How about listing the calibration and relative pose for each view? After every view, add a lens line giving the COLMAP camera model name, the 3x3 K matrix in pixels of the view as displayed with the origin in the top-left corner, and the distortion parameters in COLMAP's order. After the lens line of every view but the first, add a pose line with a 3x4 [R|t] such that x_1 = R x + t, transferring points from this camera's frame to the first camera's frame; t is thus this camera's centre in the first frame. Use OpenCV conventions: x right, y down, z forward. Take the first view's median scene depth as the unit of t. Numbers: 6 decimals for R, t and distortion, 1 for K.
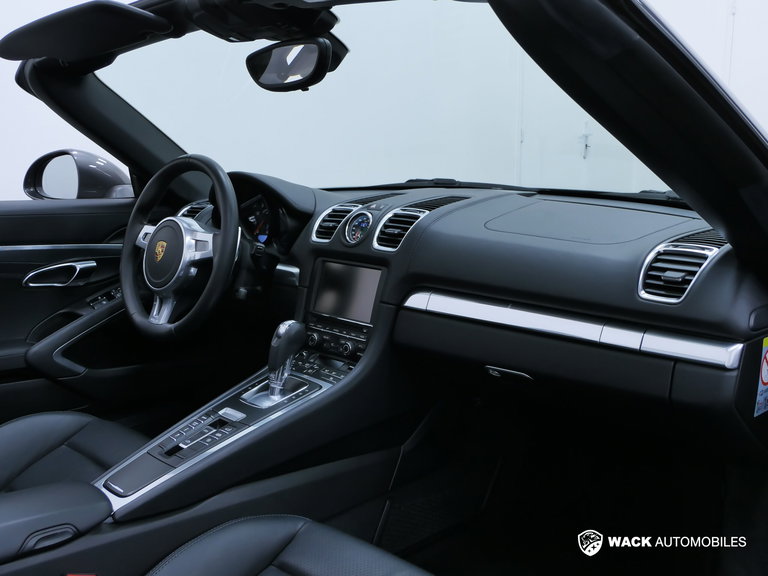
lens RADIAL K [[741.2, 0, 384.7], [0, 741.2, 282.5], [0, 0, 1]] dist [-0.004201, 0.000000]
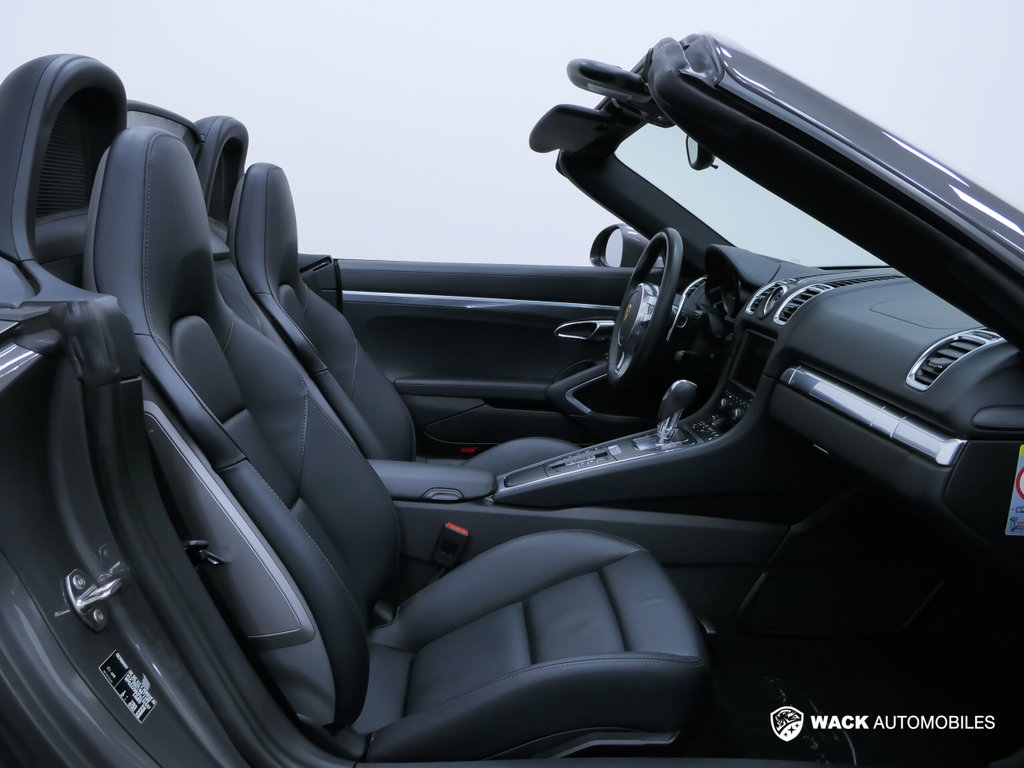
lens RADIAL K [[776.5, 0, 512.0], [0, 776.5, 384.1], [0, 0, 1]] dist [-0.001655, -0.000719]
pose [[0.762301, 0.142761, -0.631282, 0.284907], [-0.132078, 0.989158, 0.064203, 0.012817], [0.633603, 0.034437, 0.772892, -0.032603]]
